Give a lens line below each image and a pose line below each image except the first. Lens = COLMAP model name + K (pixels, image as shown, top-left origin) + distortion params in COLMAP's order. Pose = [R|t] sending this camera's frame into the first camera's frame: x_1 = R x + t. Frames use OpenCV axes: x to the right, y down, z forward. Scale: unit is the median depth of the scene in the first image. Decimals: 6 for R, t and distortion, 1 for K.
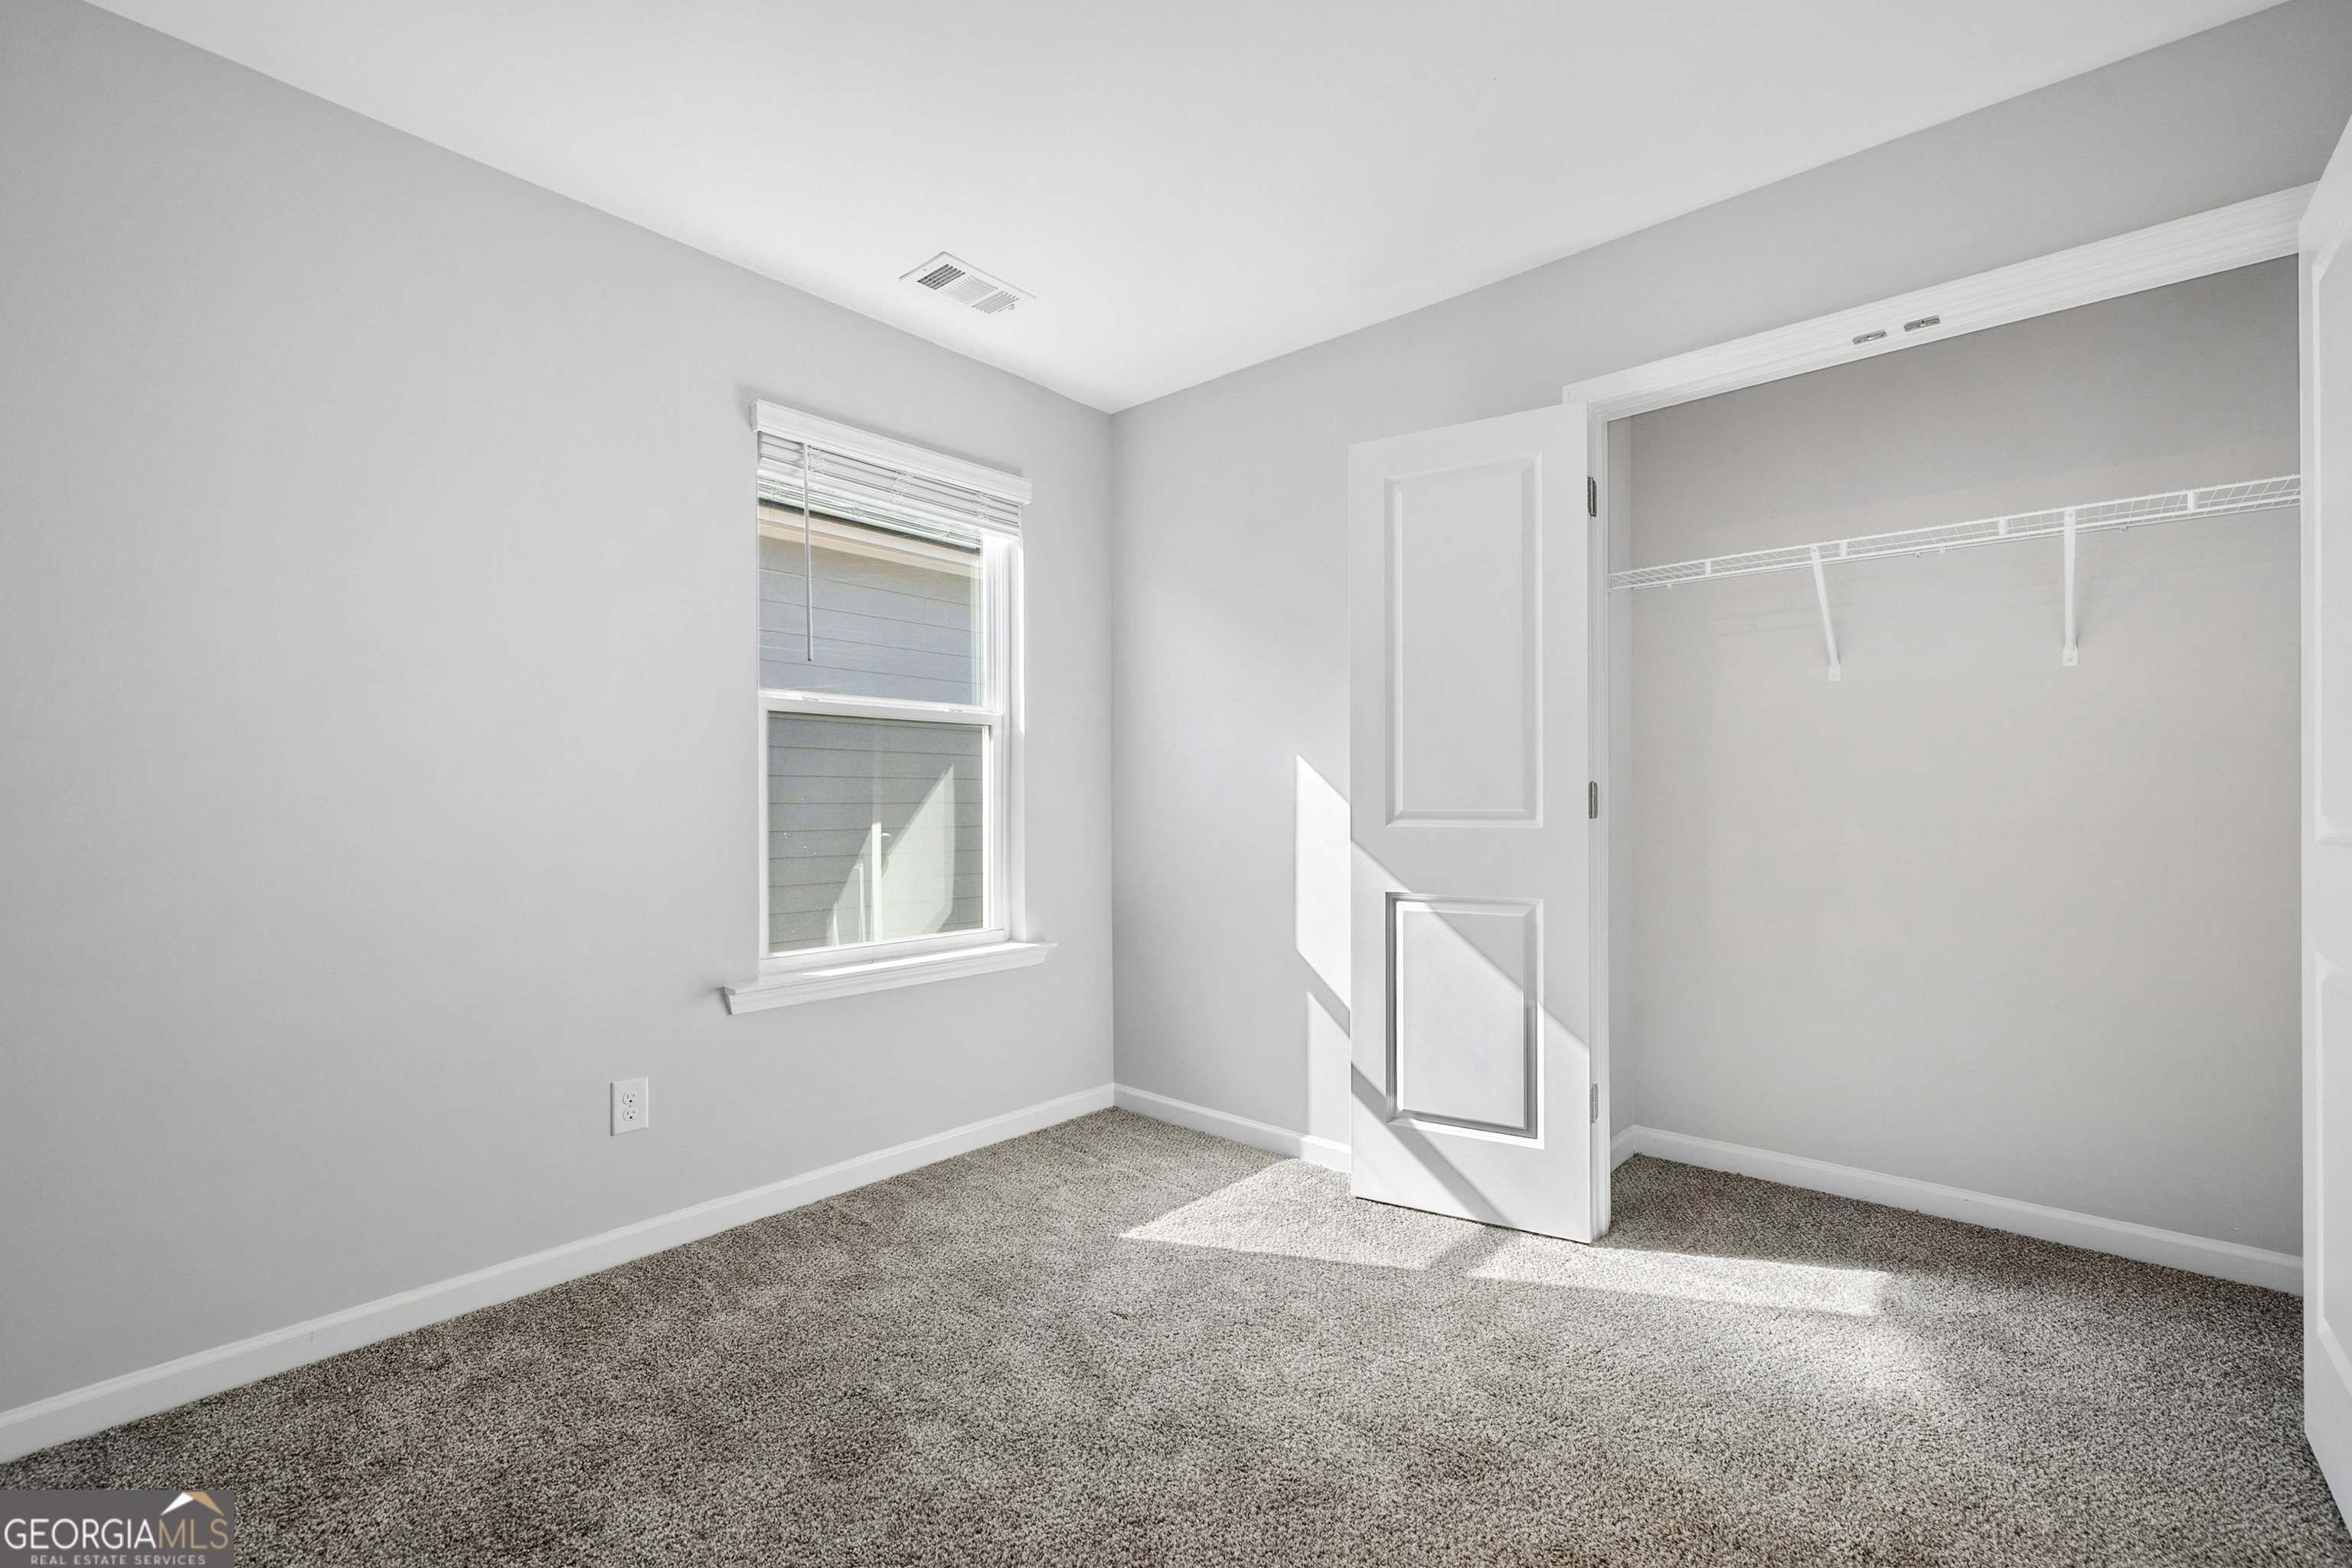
lens RADIAL K [[1027.7, 0, 1171.2], [0, 1027.7, 794.2], [0, 0, 1]] dist [-0.001413, 0.000054]
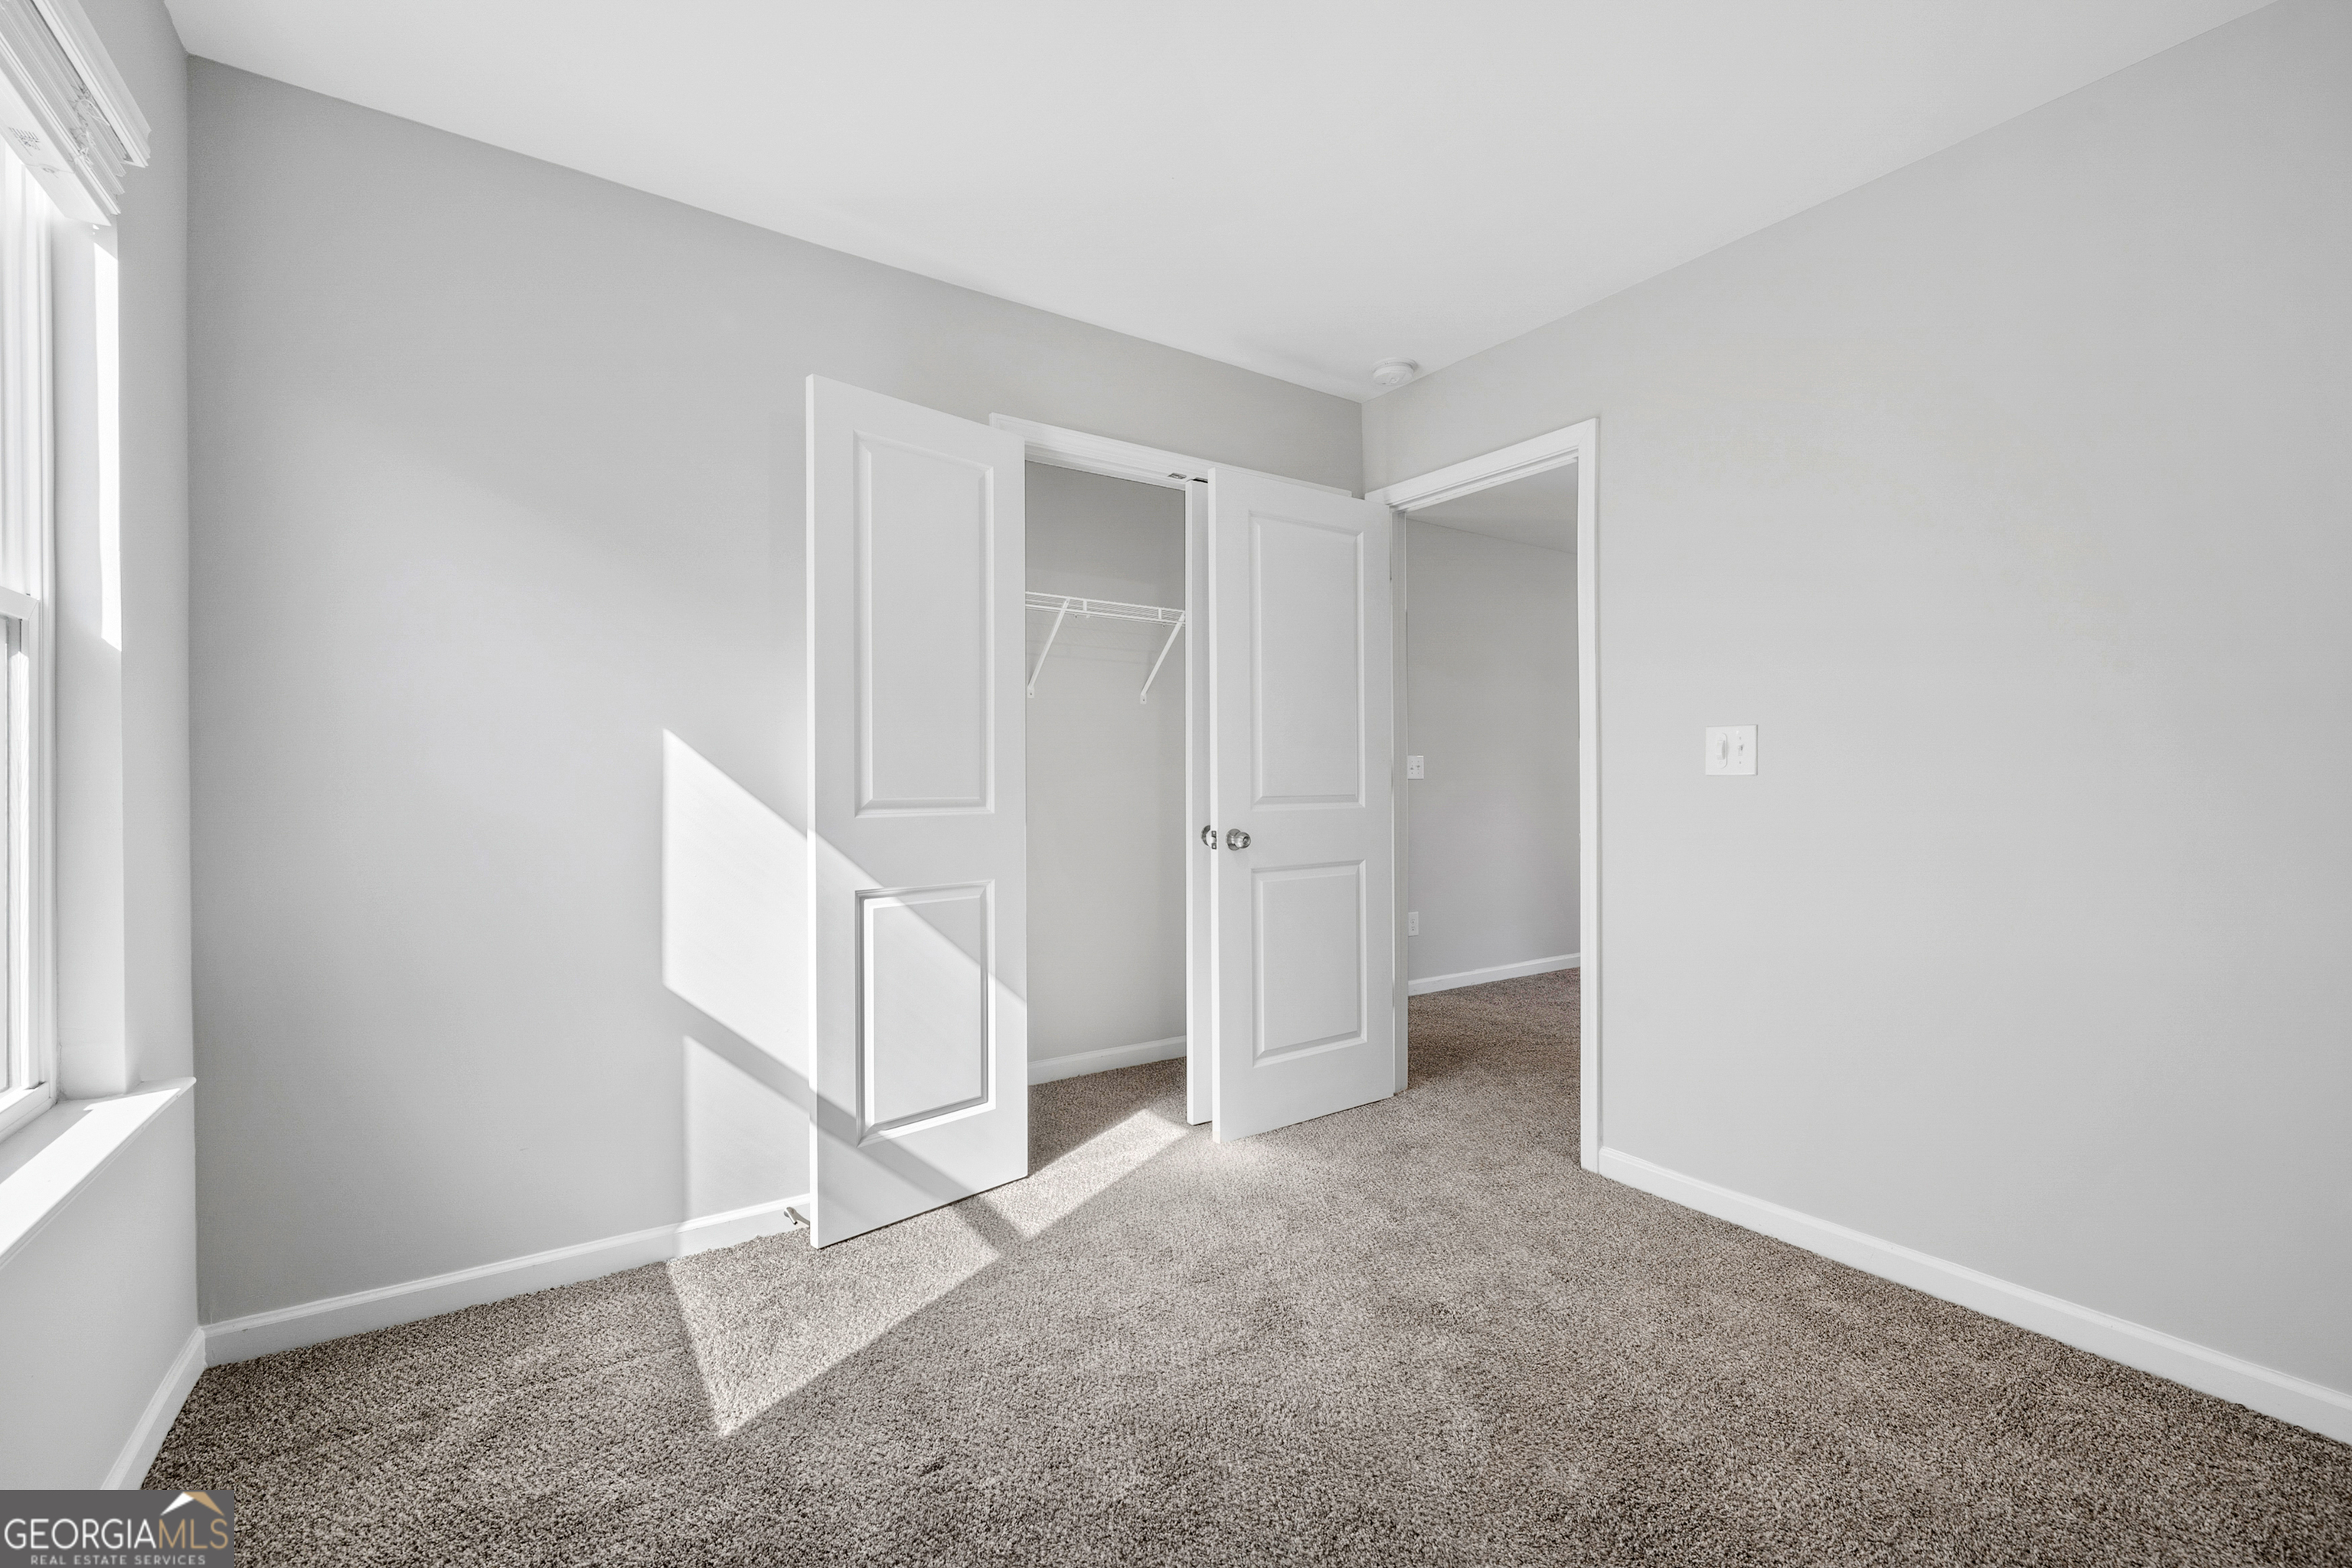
lens RADIAL K [[989.0, 0, 1169.1], [0, 989.0, 789.9], [0, 0, 1]] dist [0.010822, 0.000100]
pose [[0.257495, -0.003247, 0.966274, -0.570474], [-0.001690, 0.999991, 0.003810, 0.003136], [-0.966278, -0.002614, 0.257487, 0.521717]]
